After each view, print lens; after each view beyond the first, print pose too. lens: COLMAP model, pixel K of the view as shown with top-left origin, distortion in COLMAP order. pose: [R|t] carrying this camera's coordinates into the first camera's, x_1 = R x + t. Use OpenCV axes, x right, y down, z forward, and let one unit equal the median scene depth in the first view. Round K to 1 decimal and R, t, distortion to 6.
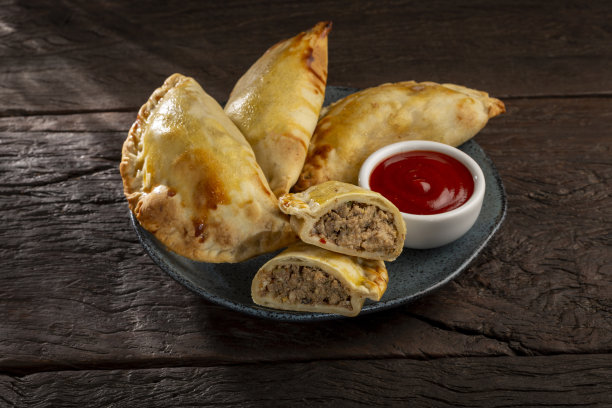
lens RADIAL K [[2351.1, 0, 305.7], [0, 2351.1, 205.2], [0, 0, 1]] dist [-0.142837, 0.000000]
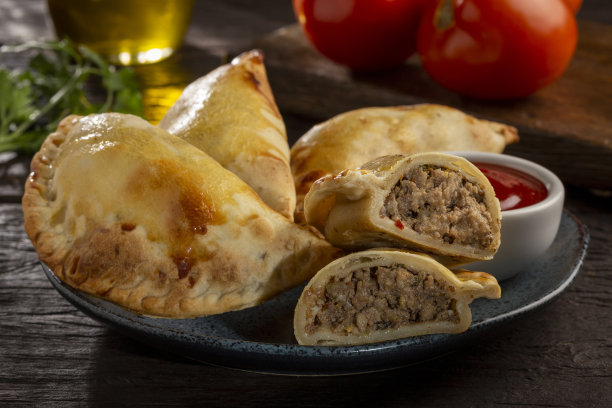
lens RADIAL K [[2351.1, 0, 305.4], [0, 2351.1, 202.0], [0, 0, 1]] dist [-0.142837, 0.000000]
pose [[0.956920, -0.096079, 0.273993, -0.190541], [0.177112, 0.940920, -0.288619, 0.187812], [-0.230075, 0.324713, 0.917402, 0.388264]]
